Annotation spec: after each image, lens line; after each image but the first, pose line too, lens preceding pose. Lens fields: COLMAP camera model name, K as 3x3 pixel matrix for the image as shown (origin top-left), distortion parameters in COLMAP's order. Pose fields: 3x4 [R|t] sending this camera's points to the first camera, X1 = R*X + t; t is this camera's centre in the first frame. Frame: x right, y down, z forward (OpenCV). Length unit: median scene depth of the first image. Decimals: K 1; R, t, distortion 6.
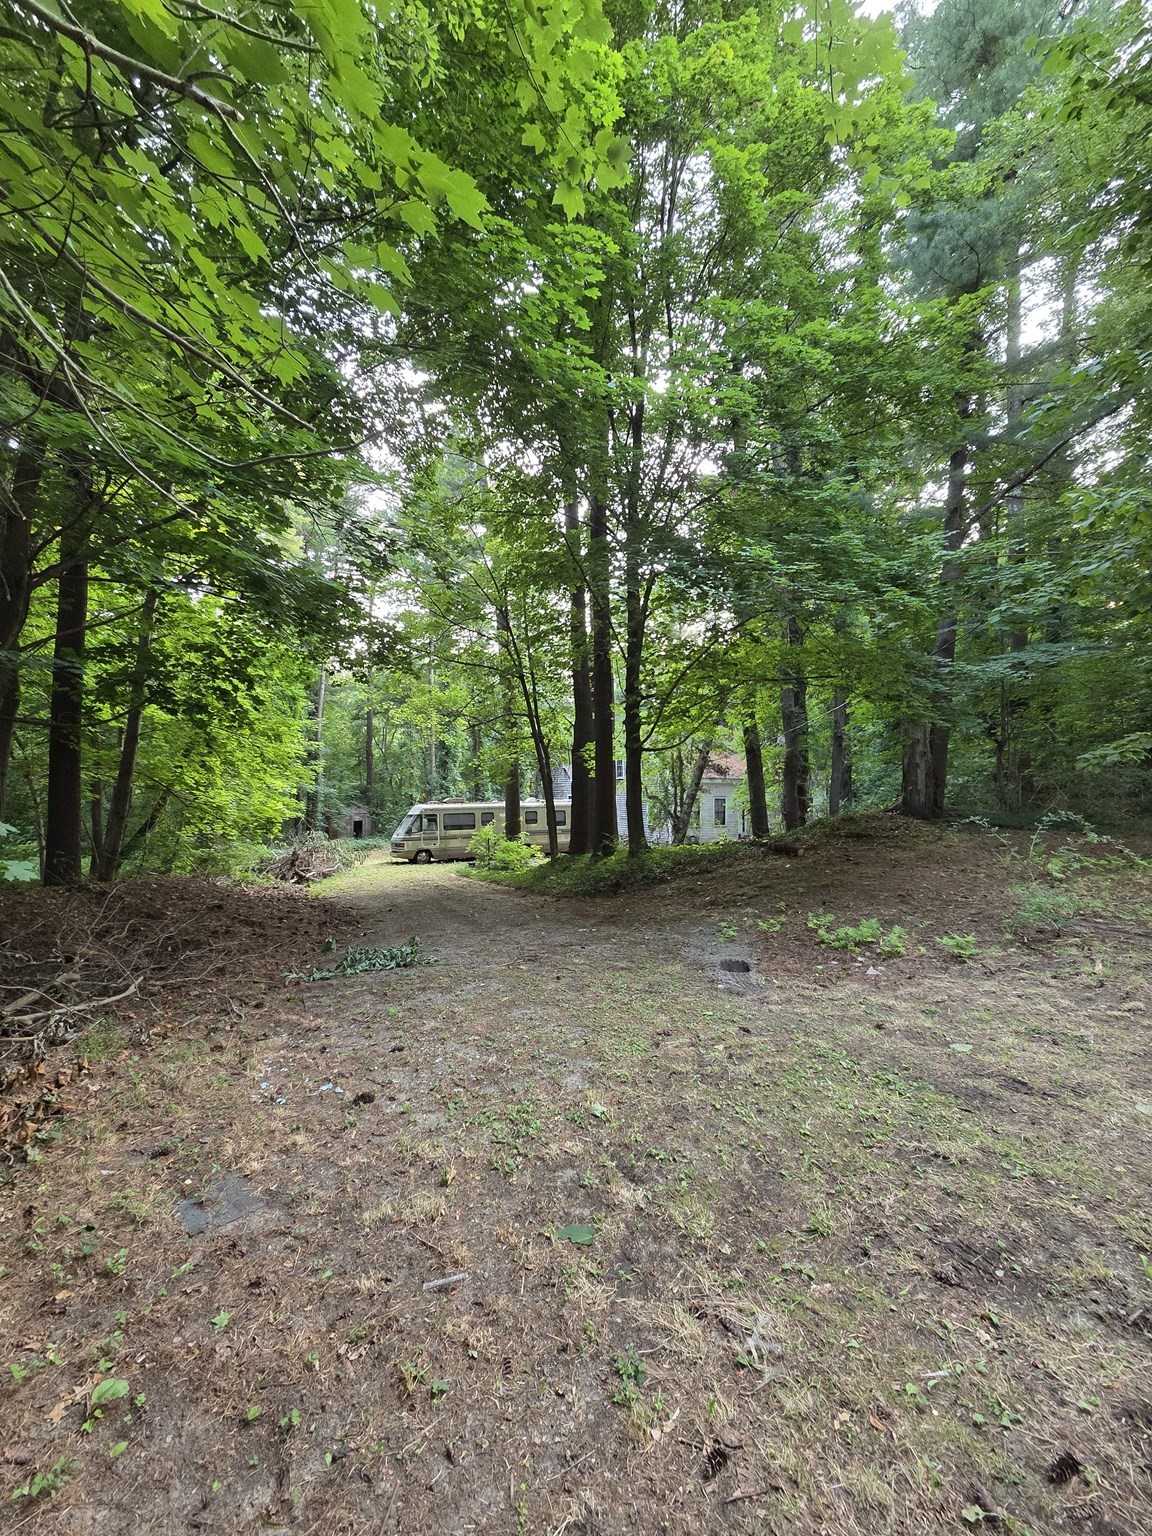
lens RADIAL K [[625.9, 0, 569.5], [0, 625.9, 764.0], [0, 0, 1]] dist [0.006935, -0.001511]
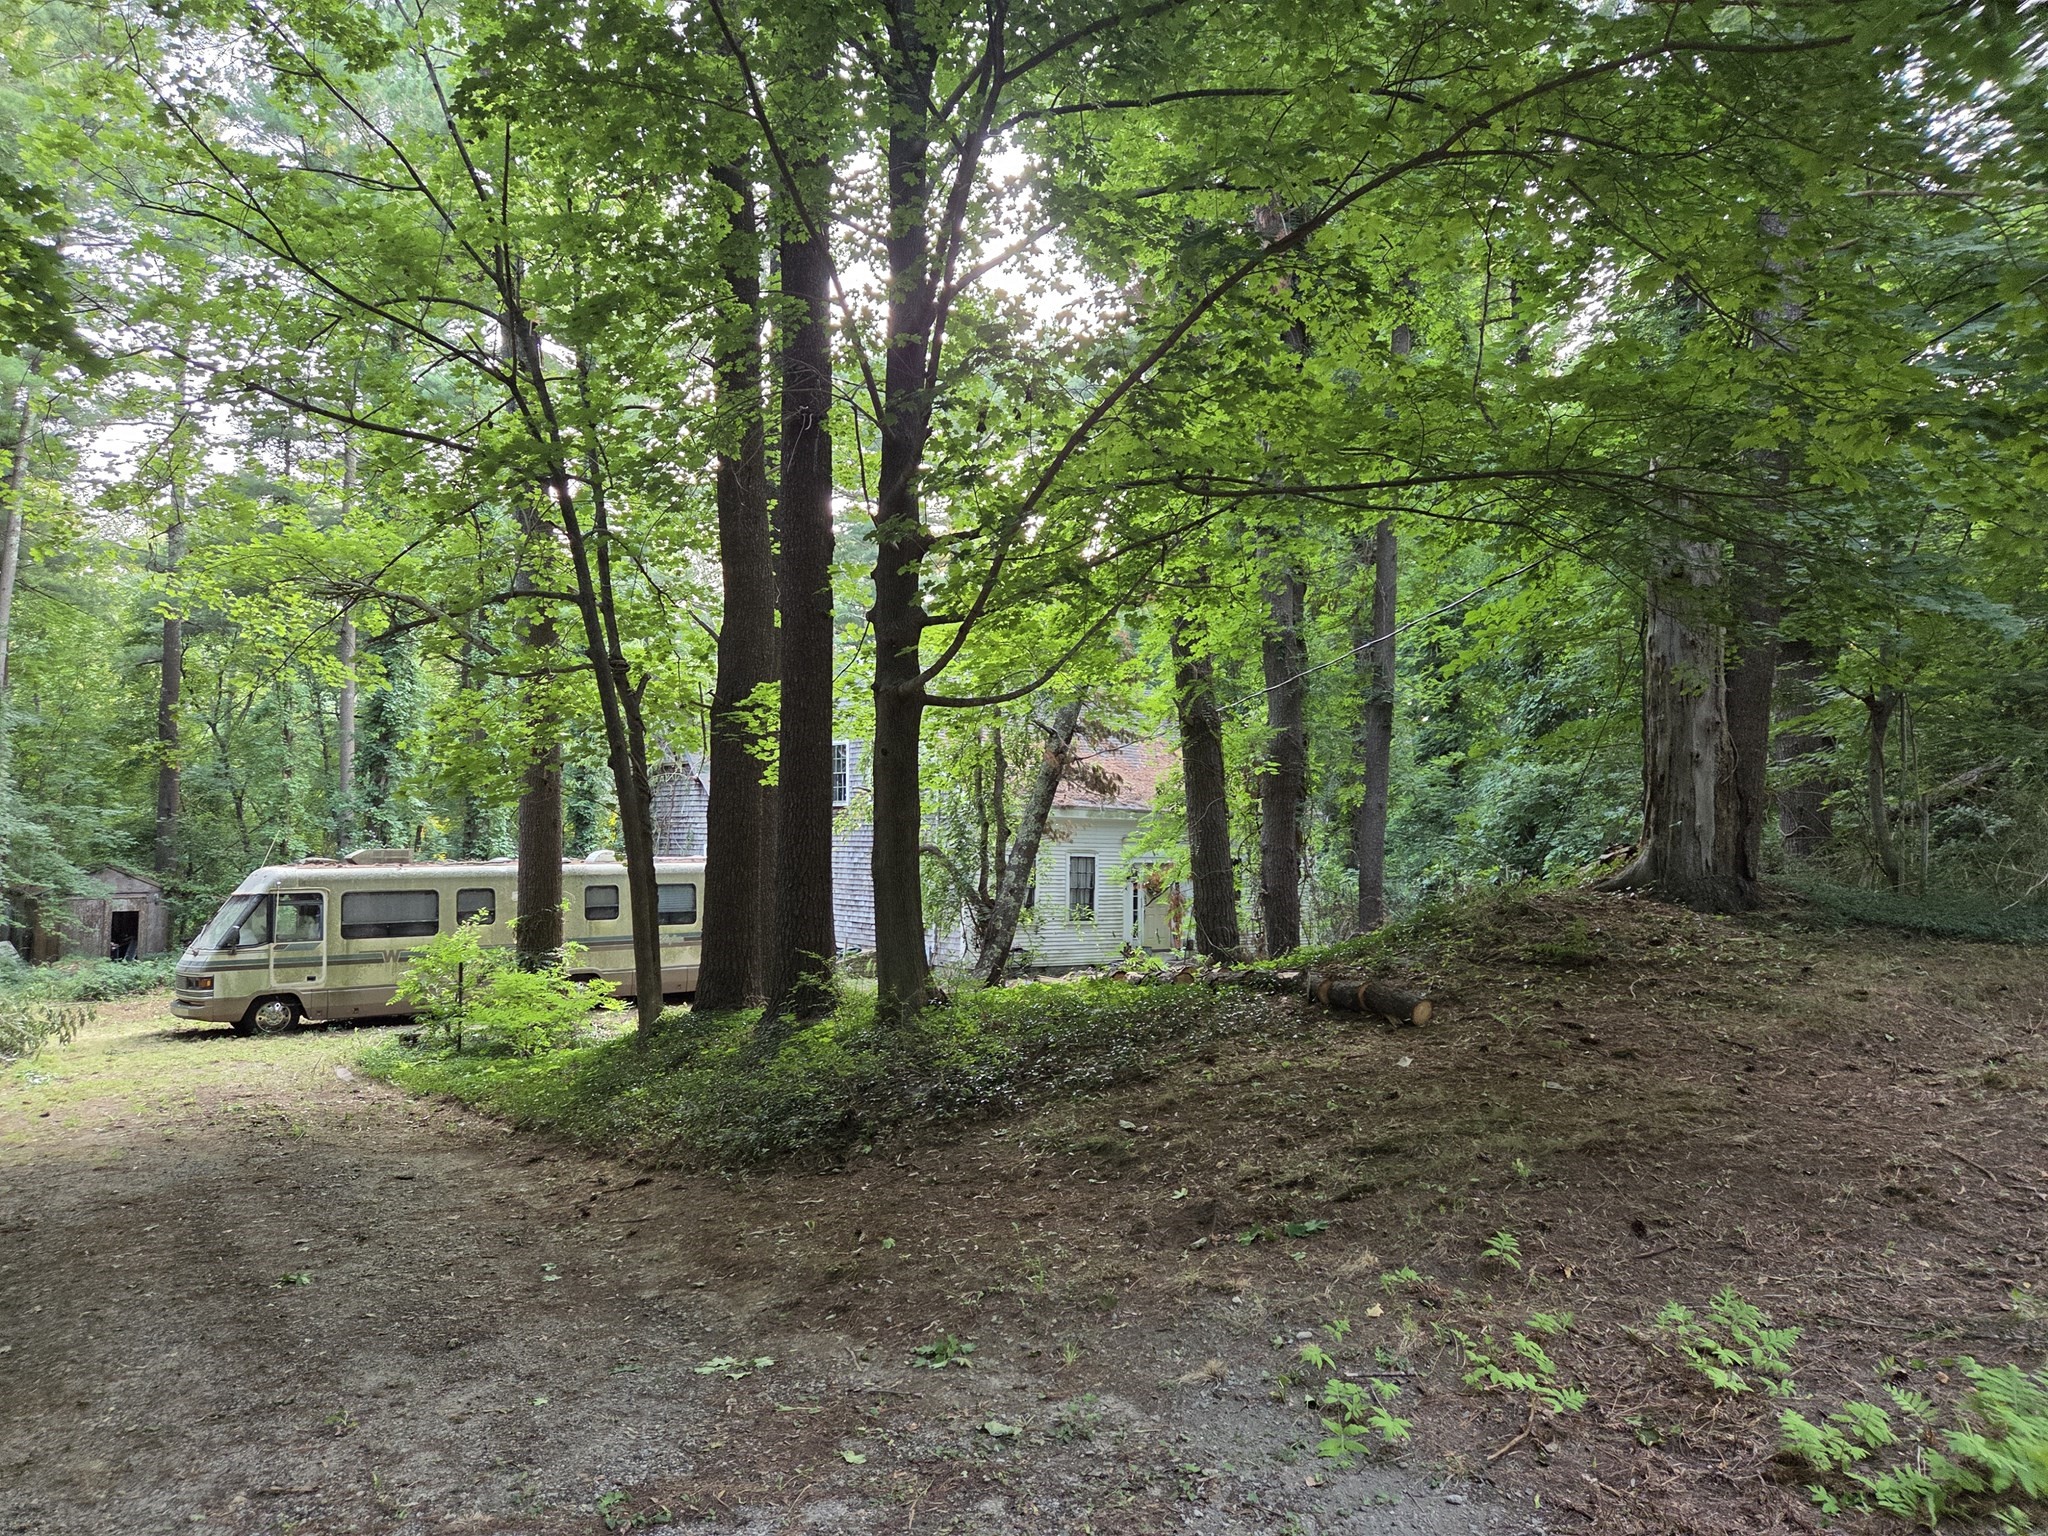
lens RADIAL K [[1362.5, 0, 999.9], [0, 1362.5, 774.4], [0, 0, 1]] dist [0.076051, -0.063079]
pose [[0.979029, 0.021798, 0.202552, 0.008651], [-0.020061, 0.999742, -0.010623, 0.022175], [-0.202731, 0.006337, 0.979214, 0.260169]]
